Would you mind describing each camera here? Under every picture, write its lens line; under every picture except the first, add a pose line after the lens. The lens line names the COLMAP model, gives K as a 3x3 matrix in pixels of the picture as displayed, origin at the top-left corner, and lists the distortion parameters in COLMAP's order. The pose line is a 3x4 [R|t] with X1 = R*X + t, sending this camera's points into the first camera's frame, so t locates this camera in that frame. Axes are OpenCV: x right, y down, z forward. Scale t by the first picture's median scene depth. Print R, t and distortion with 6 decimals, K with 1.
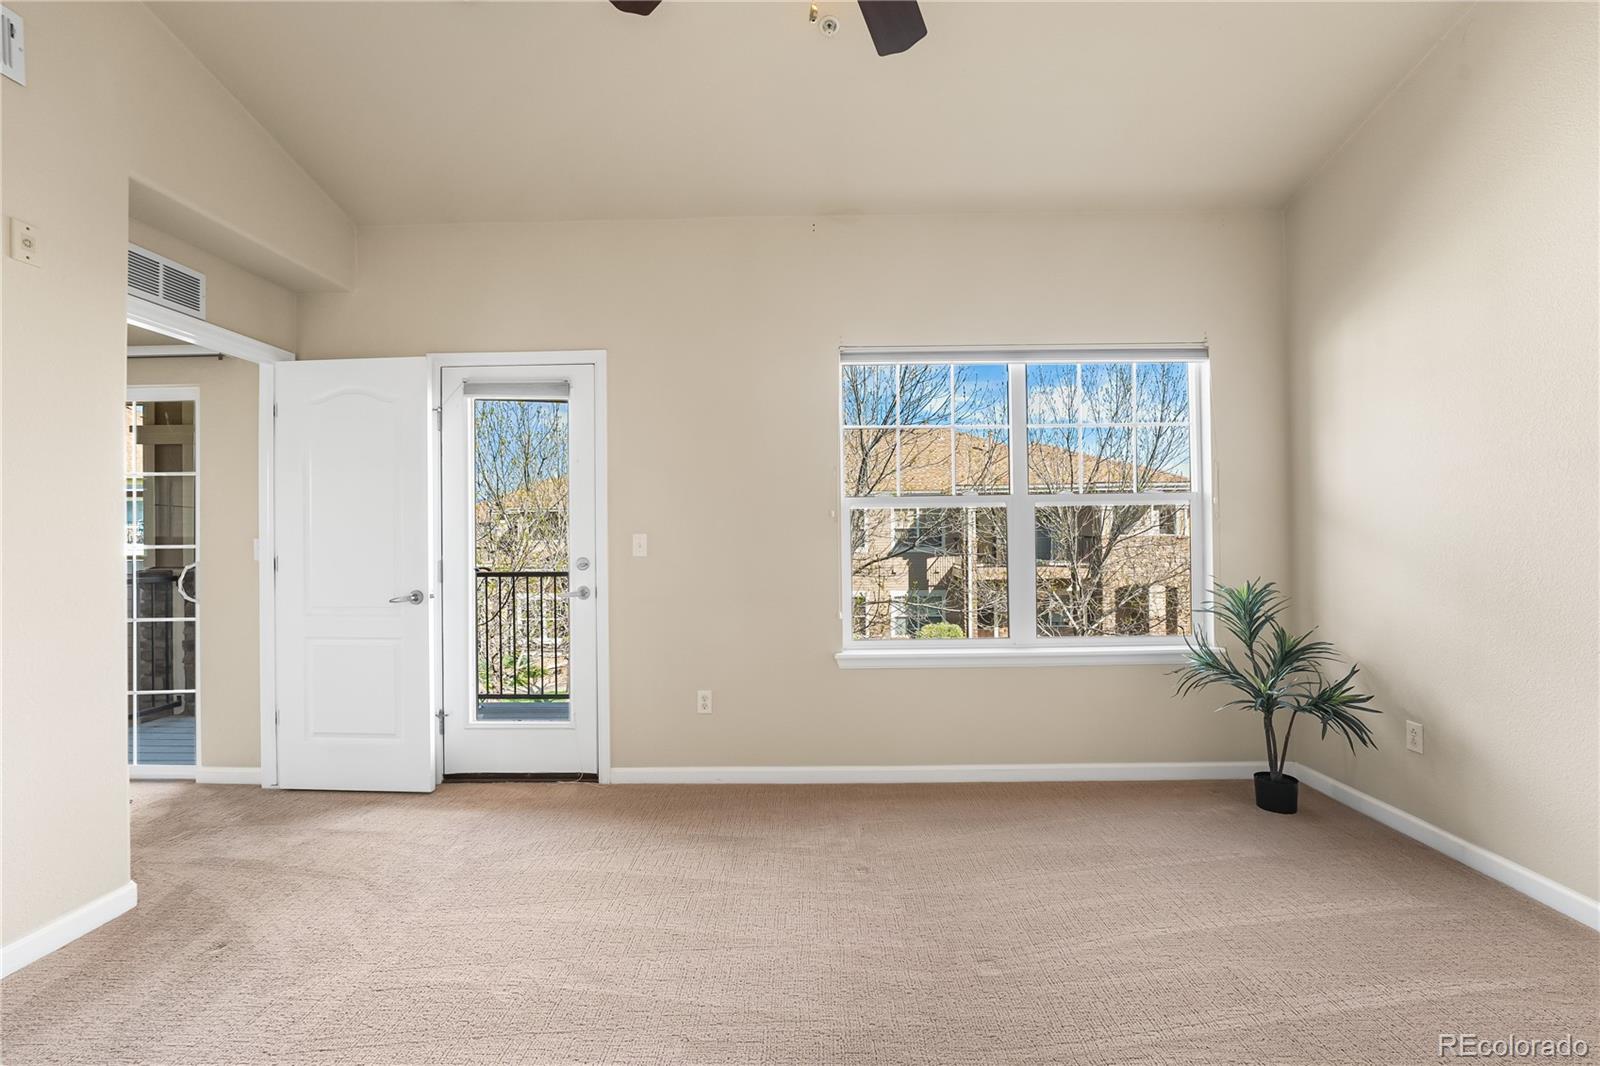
lens RADIAL K [[681.4, 0, 799.1], [0, 681.4, 534.1], [0, 0, 1]] dist [-0.016146, 0.001697]
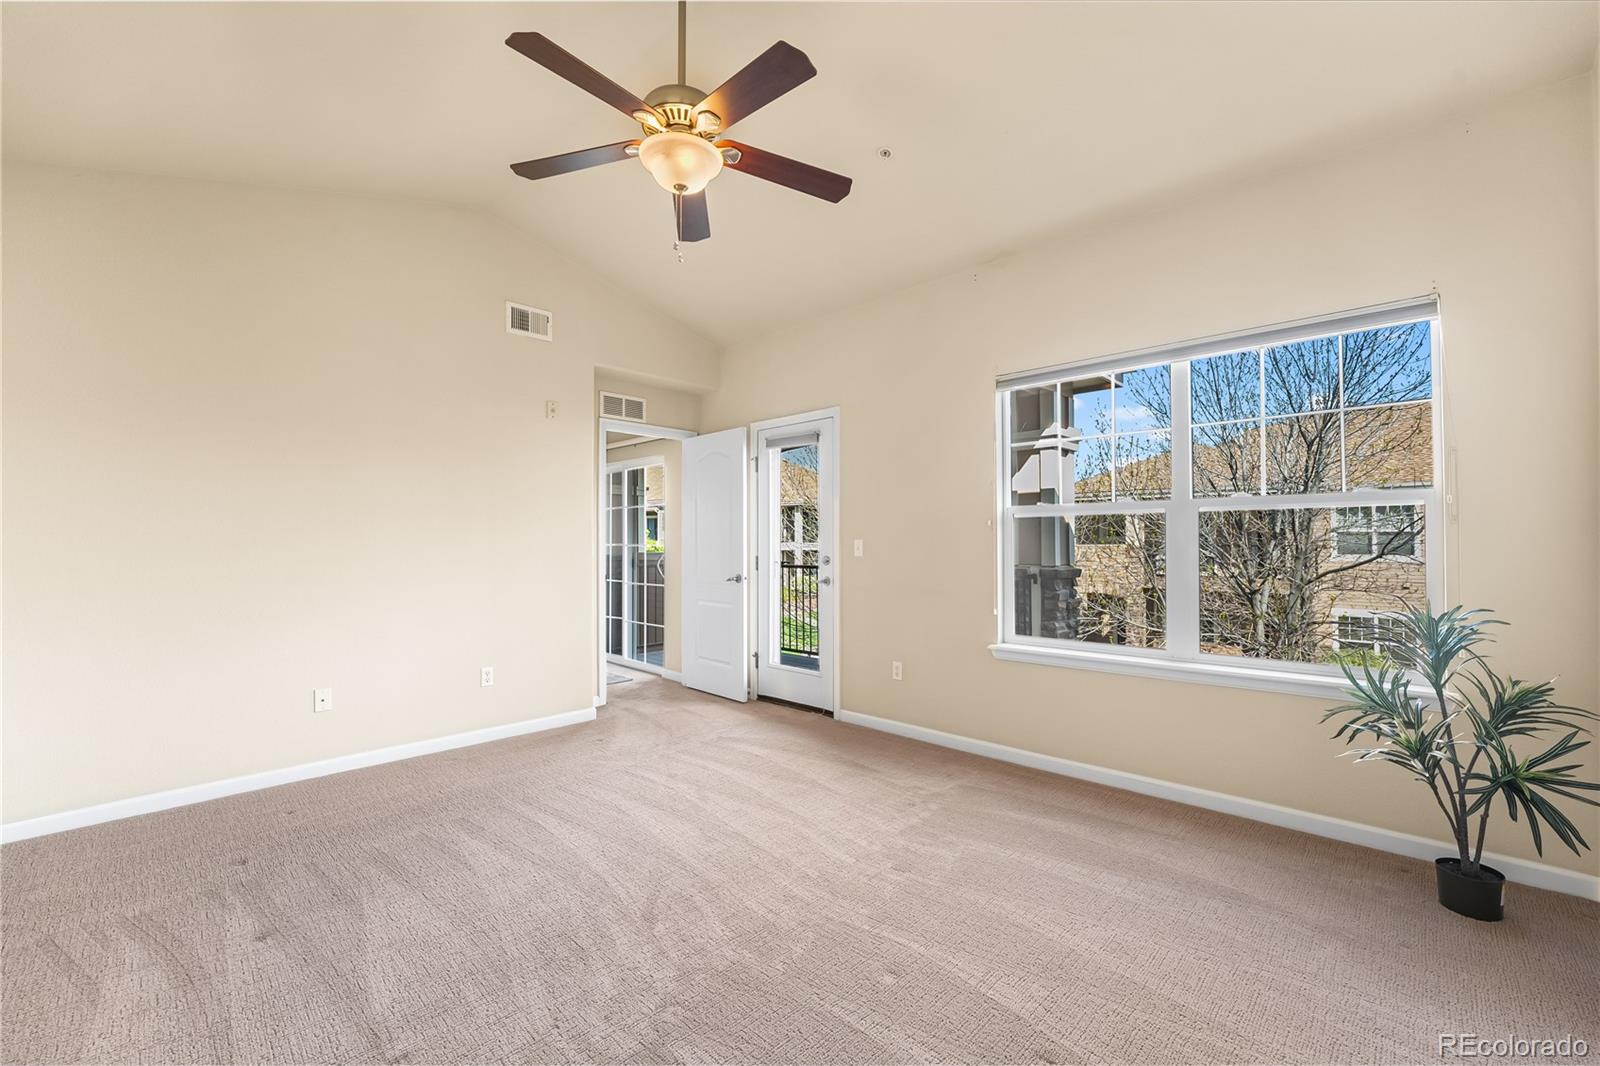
lens RADIAL K [[669.5, 0, 815.6], [0, 669.5, 540.6], [0, 0, 1]] dist [-0.010796, -0.000580]
pose [[0.733566, 0.005932, -0.679593, 0.637812], [-0.001923, 0.999976, 0.006654, -0.007412], [0.679616, -0.003574, 0.733559, -0.030954]]
